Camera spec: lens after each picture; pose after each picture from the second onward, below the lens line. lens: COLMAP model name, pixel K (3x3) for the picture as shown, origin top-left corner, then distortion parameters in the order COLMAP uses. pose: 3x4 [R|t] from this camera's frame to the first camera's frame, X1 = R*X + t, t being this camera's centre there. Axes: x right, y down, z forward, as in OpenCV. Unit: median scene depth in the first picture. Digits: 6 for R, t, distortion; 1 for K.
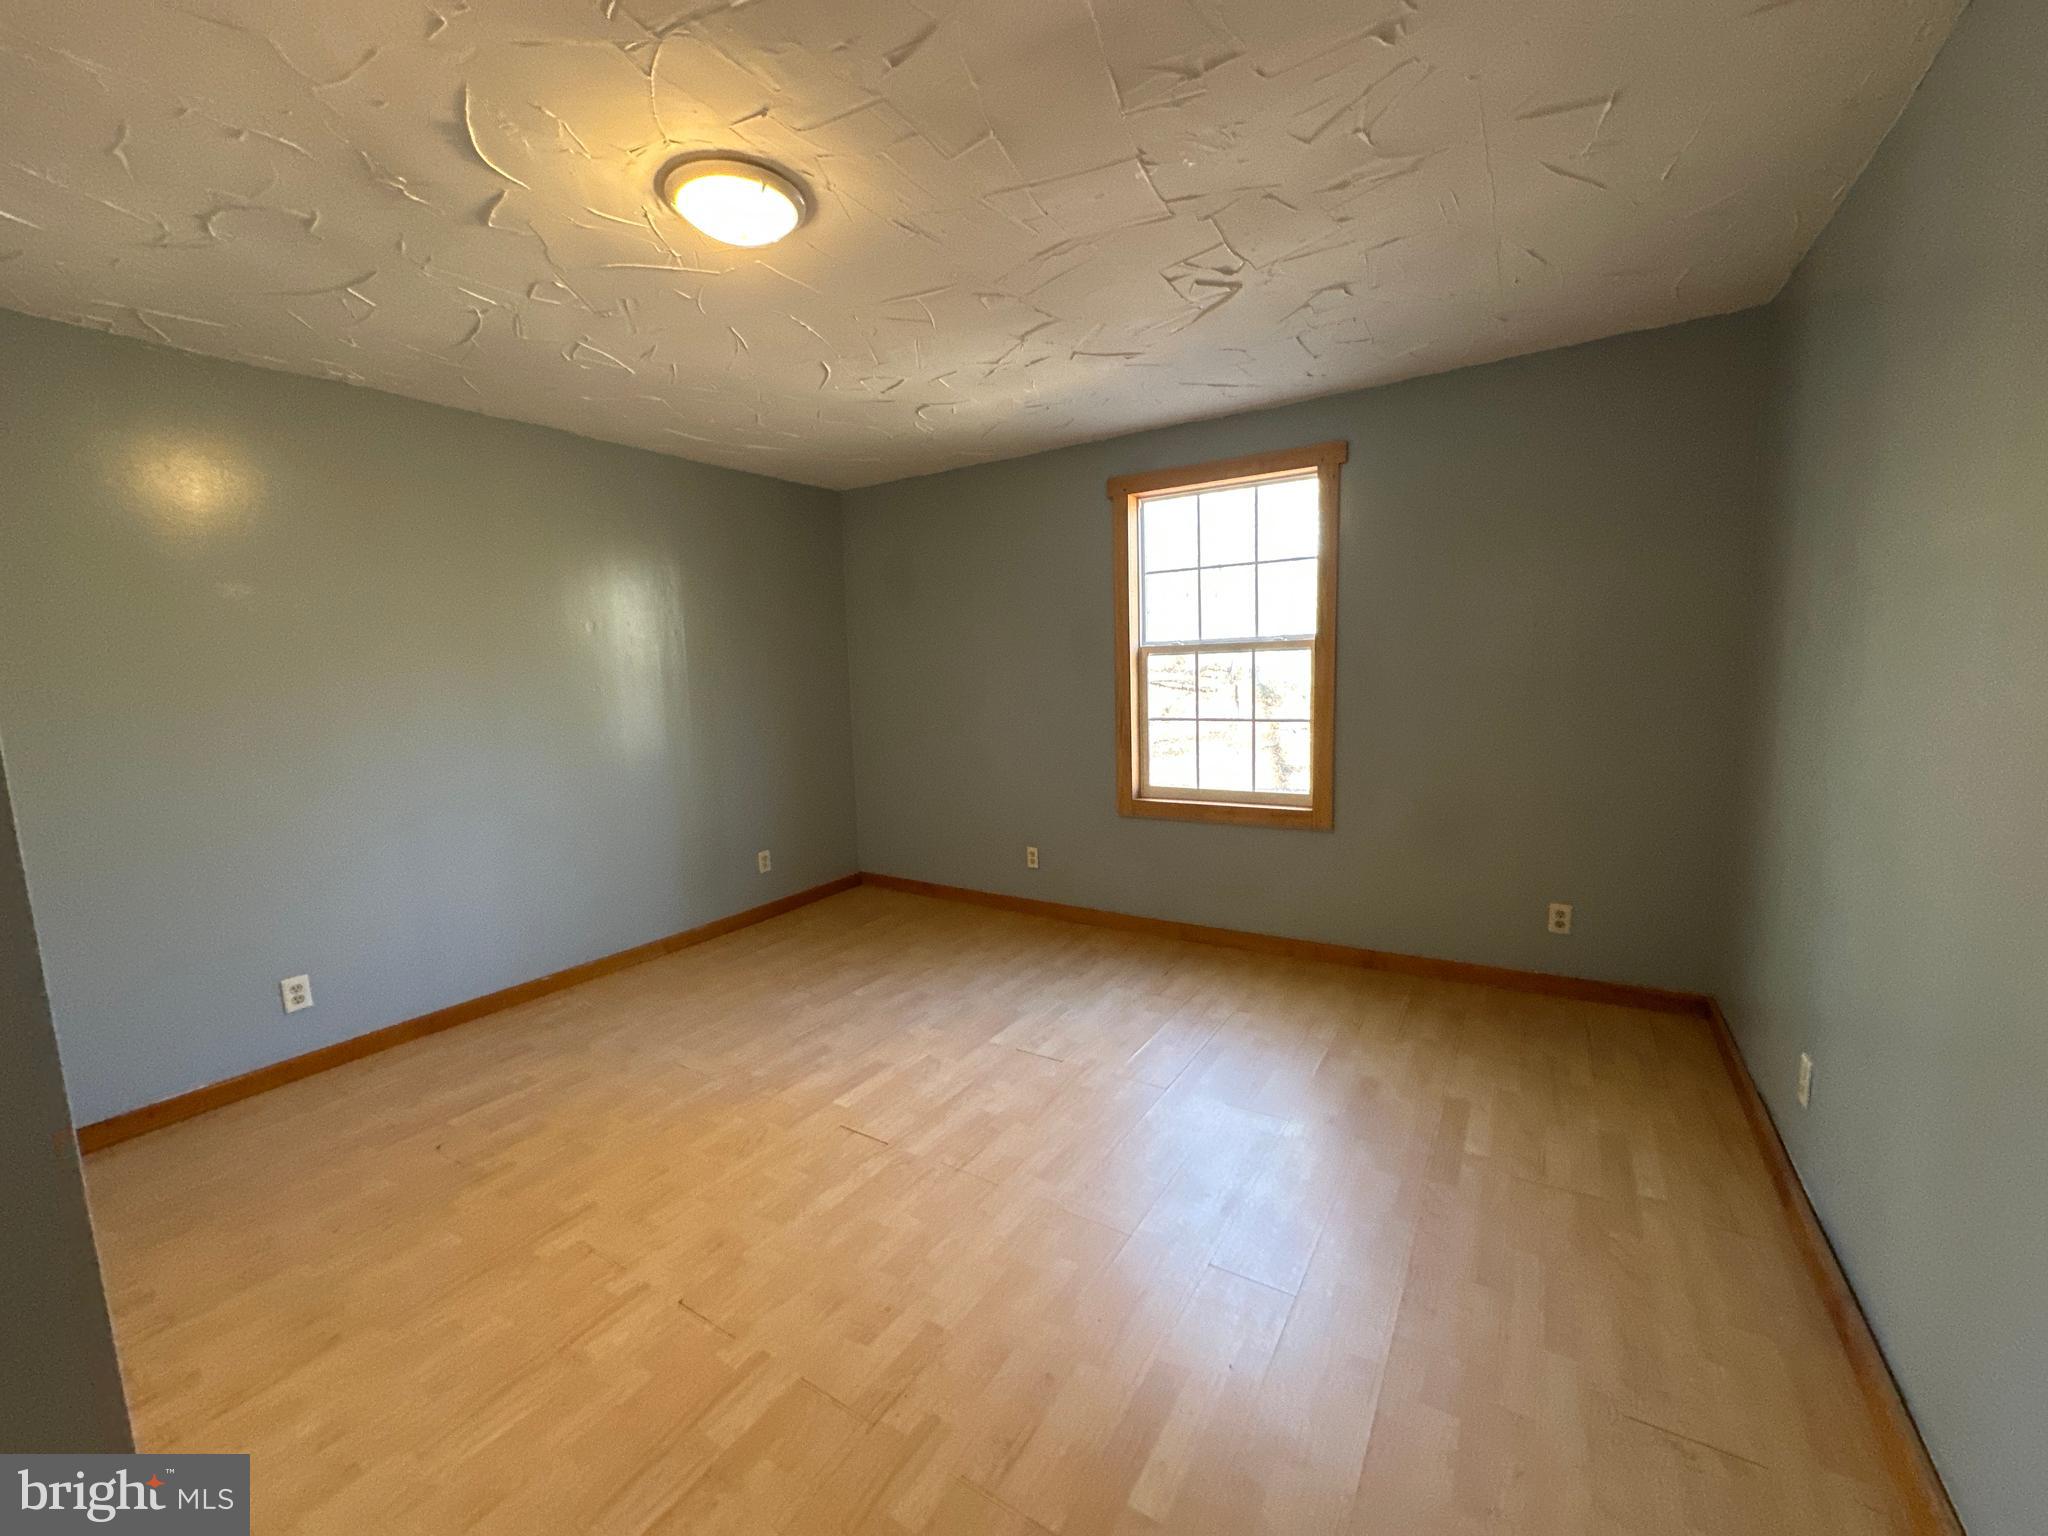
lens RADIAL K [[814.6, 0, 1023.4], [0, 814.6, 766.6], [0, 0, 1]] dist [-0.002348, -0.000181]
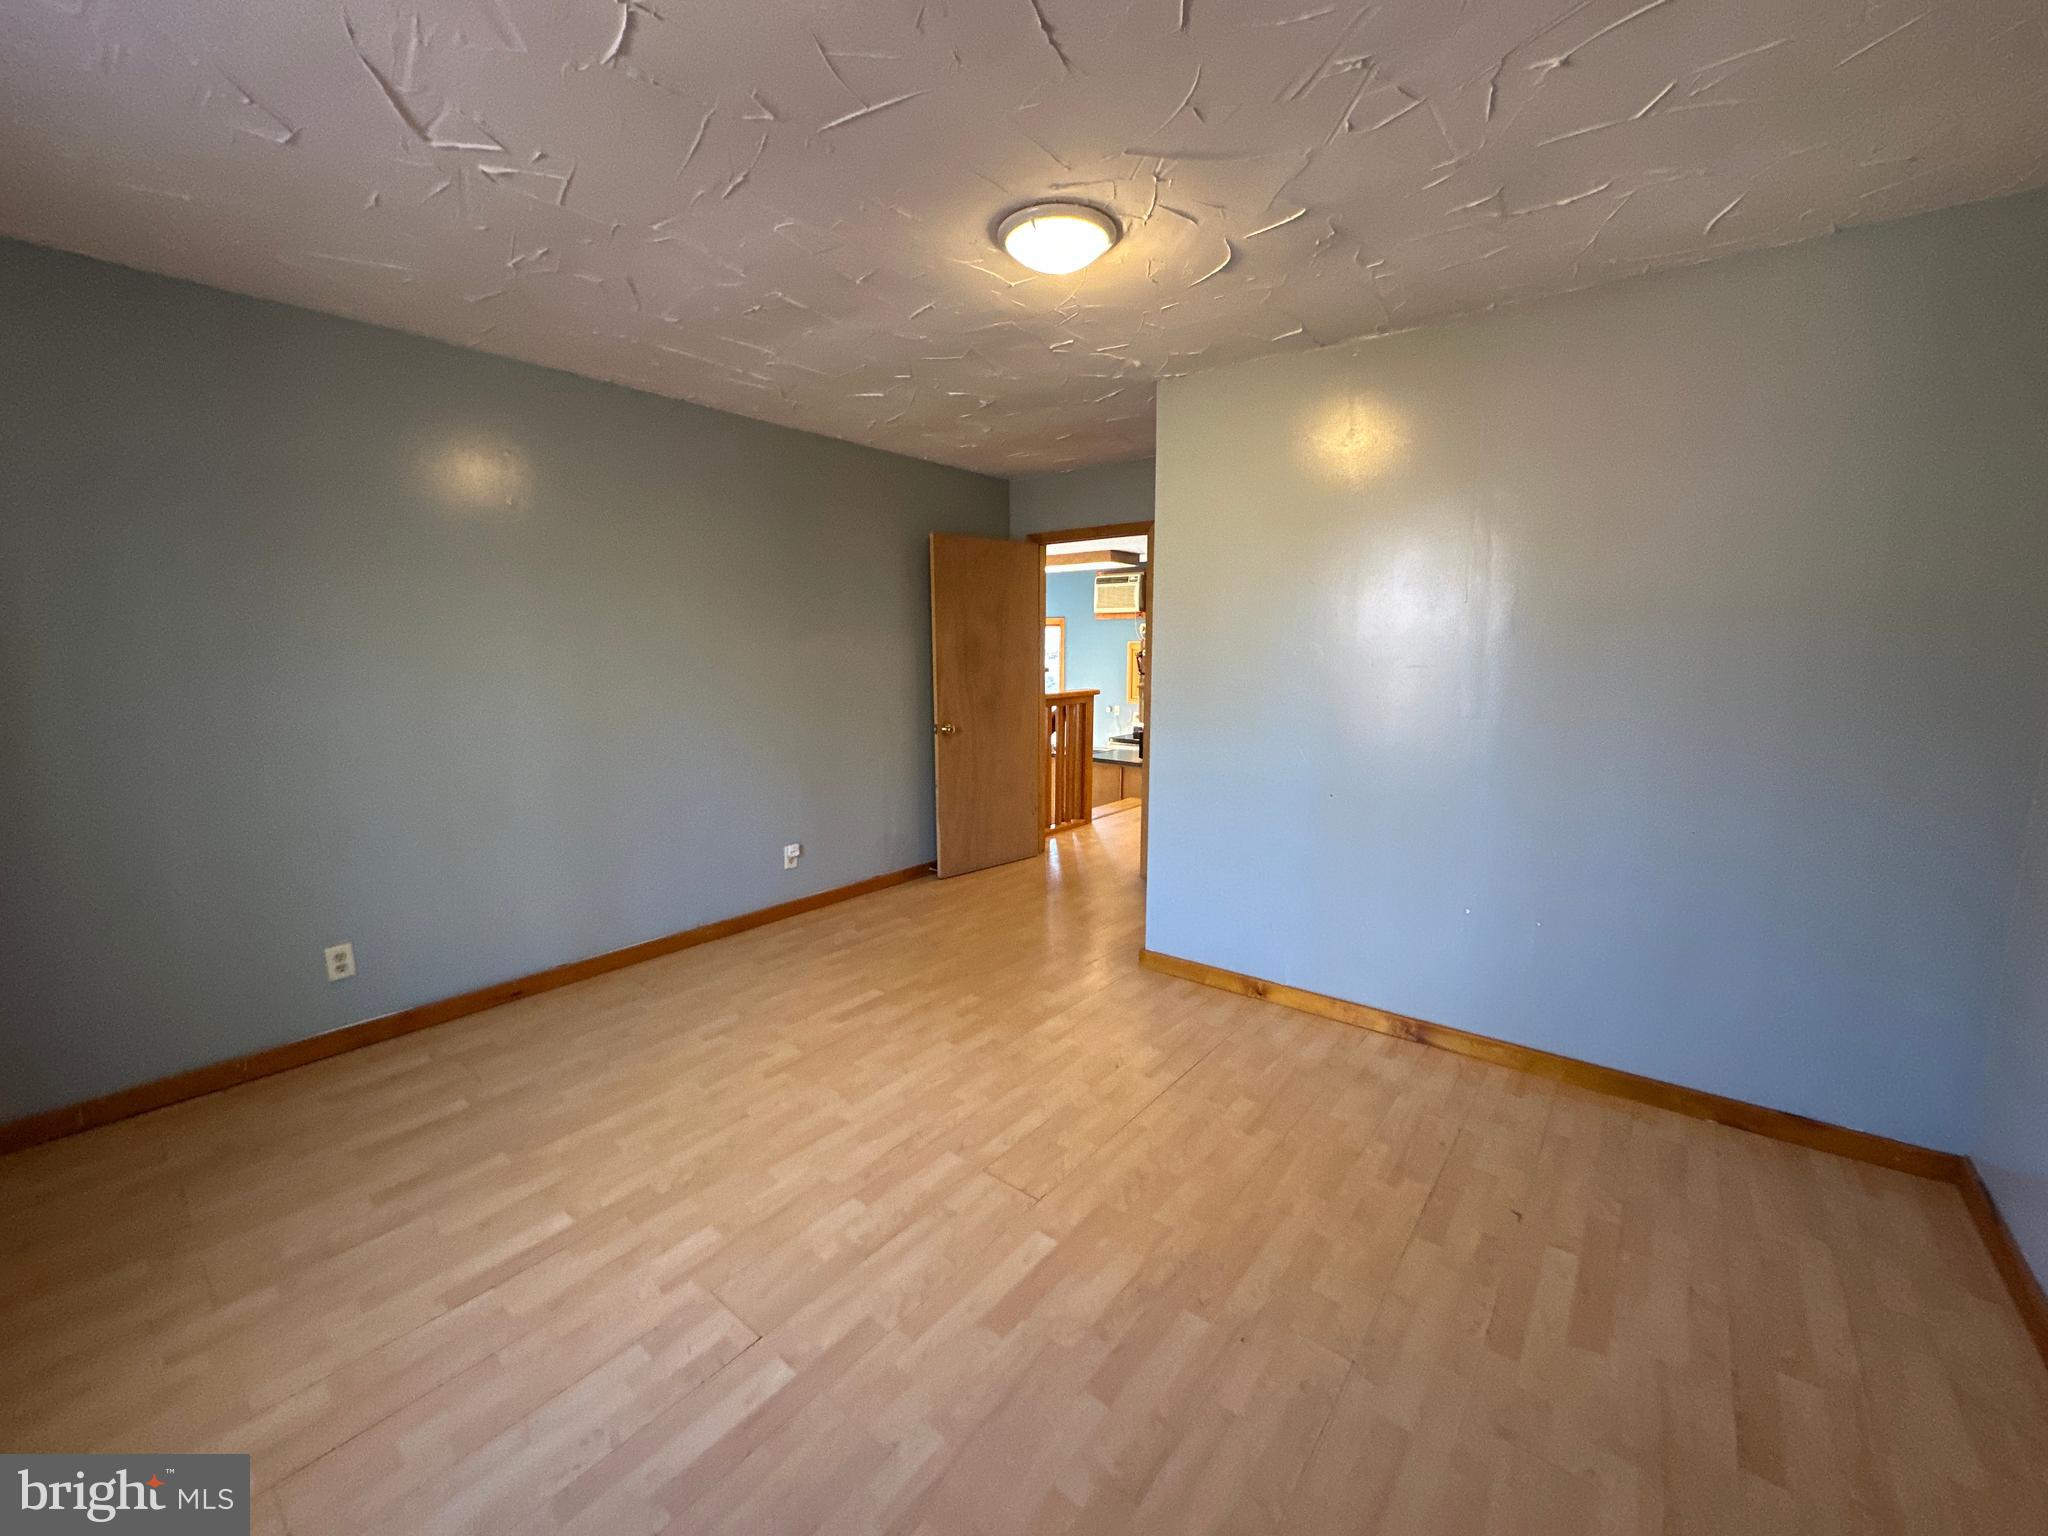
lens RADIAL K [[814.6, 0, 1024.5], [0, 814.6, 767.9], [0, 0, 1]] dist [-0.002348, -0.000181]
pose [[-0.993771, 0.015396, 0.110374, -0.309090], [0.044819, 0.962000, 0.269344, -0.214019], [-0.102033, 0.272613, -0.956698, 1.680801]]
